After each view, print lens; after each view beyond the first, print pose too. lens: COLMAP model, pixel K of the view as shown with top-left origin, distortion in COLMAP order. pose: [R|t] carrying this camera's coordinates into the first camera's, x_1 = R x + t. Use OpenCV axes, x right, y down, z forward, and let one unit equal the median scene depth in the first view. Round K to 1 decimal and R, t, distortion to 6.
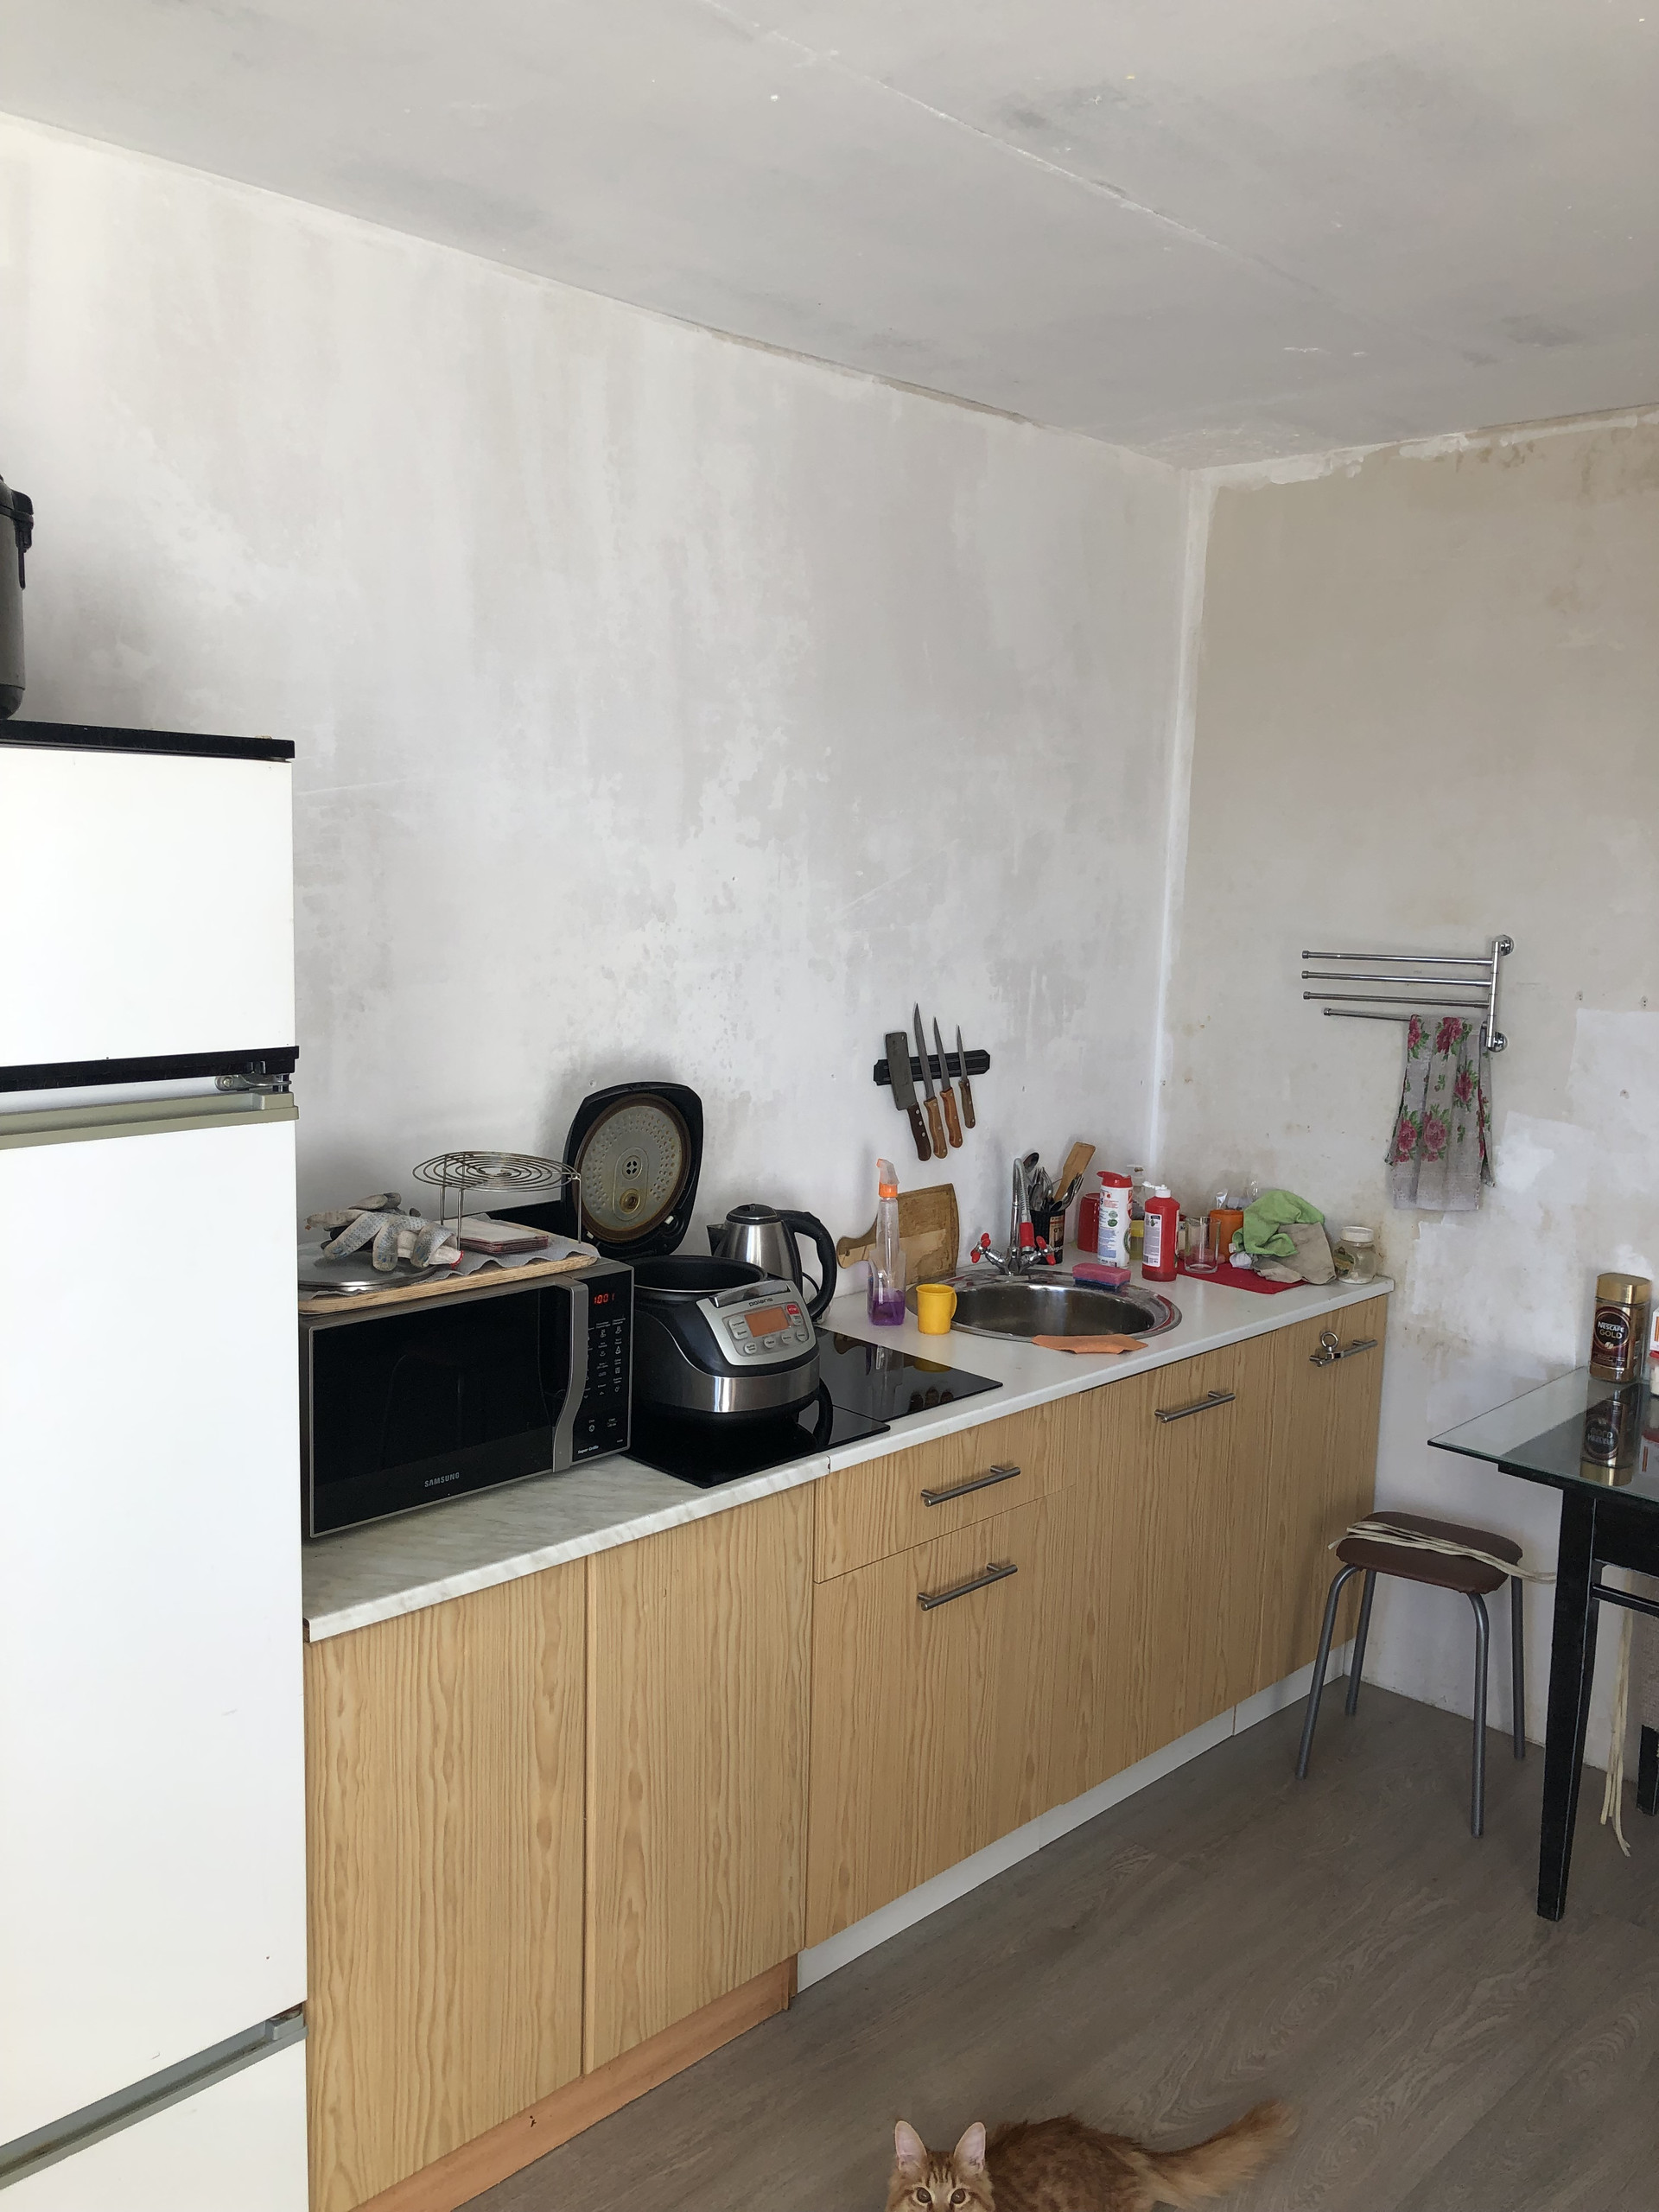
lens RADIAL K [[1802.5, 0, 828.8], [0, 1802.5, 1102.2], [0, 0, 1]] dist [0.004804, 0.002270]
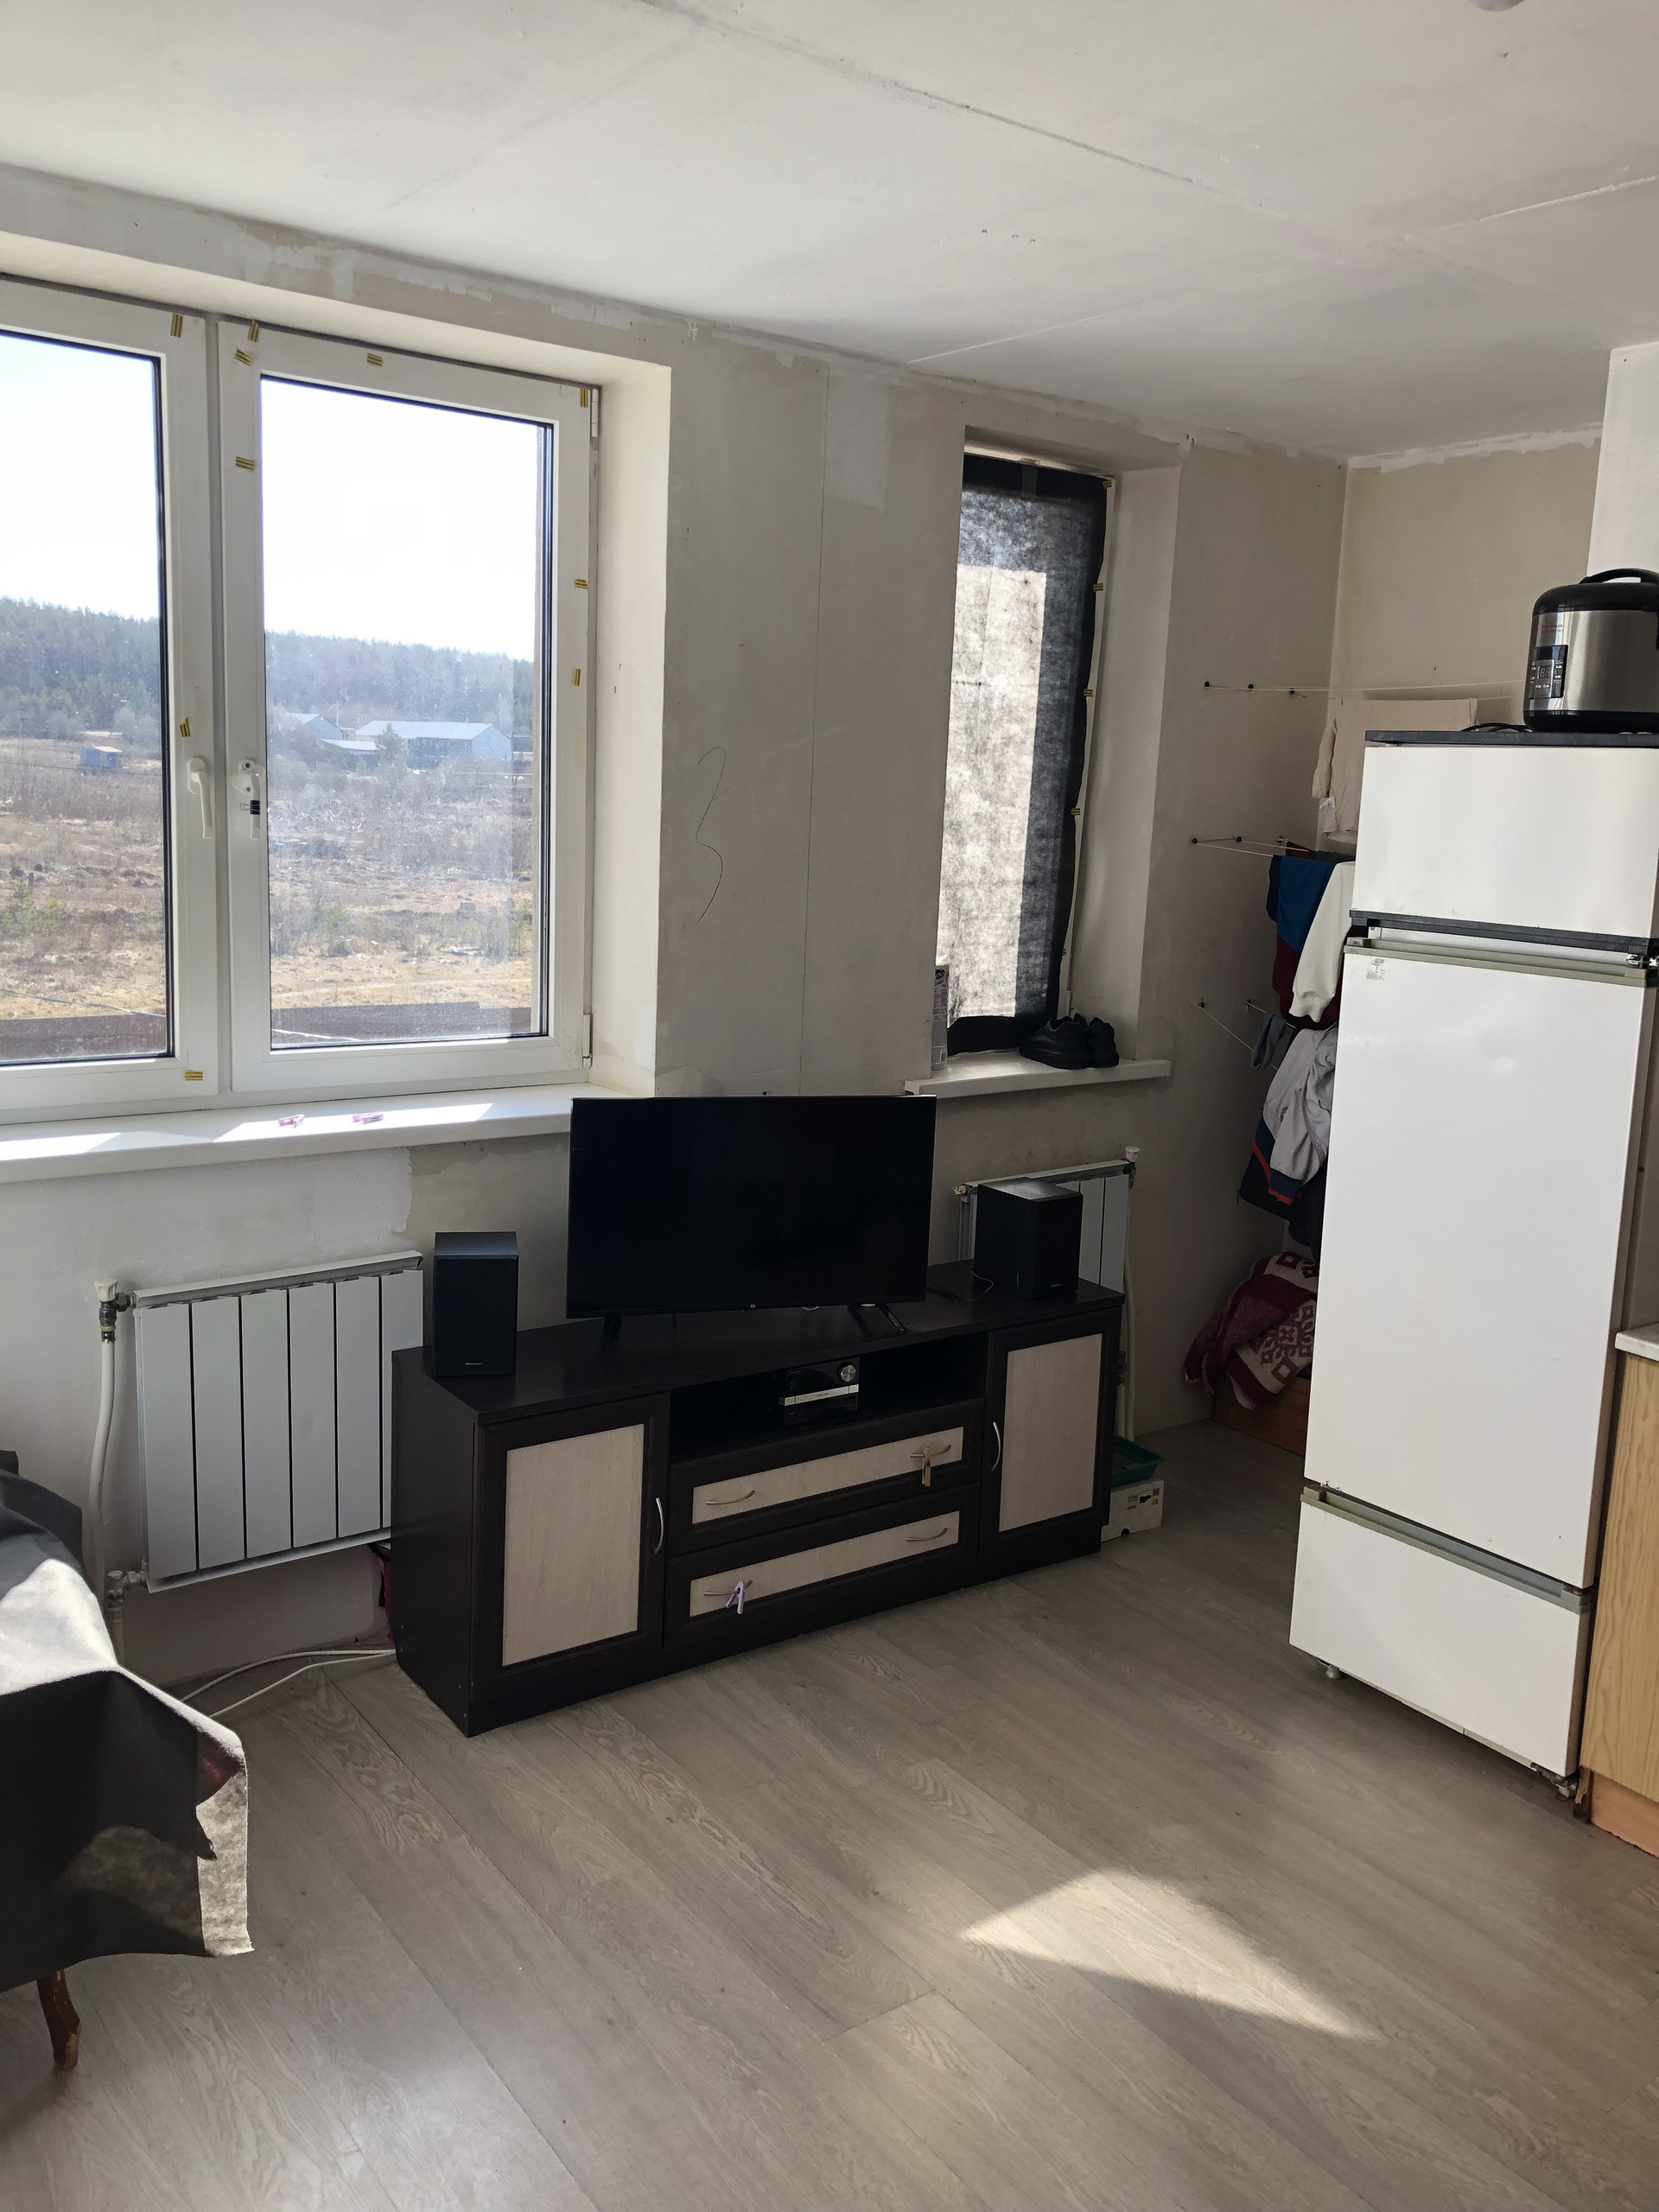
lens RADIAL K [[1802.5, 0, 829.7], [0, 1802.5, 1103.9], [0, 0, 1]] dist [0.004804, 0.002270]
pose [[-0.158786, 0.148353, -0.976104, 1.185670], [-0.175278, 0.968707, 0.175742, -0.038818], [0.971630, 0.198994, -0.127814, 0.509755]]
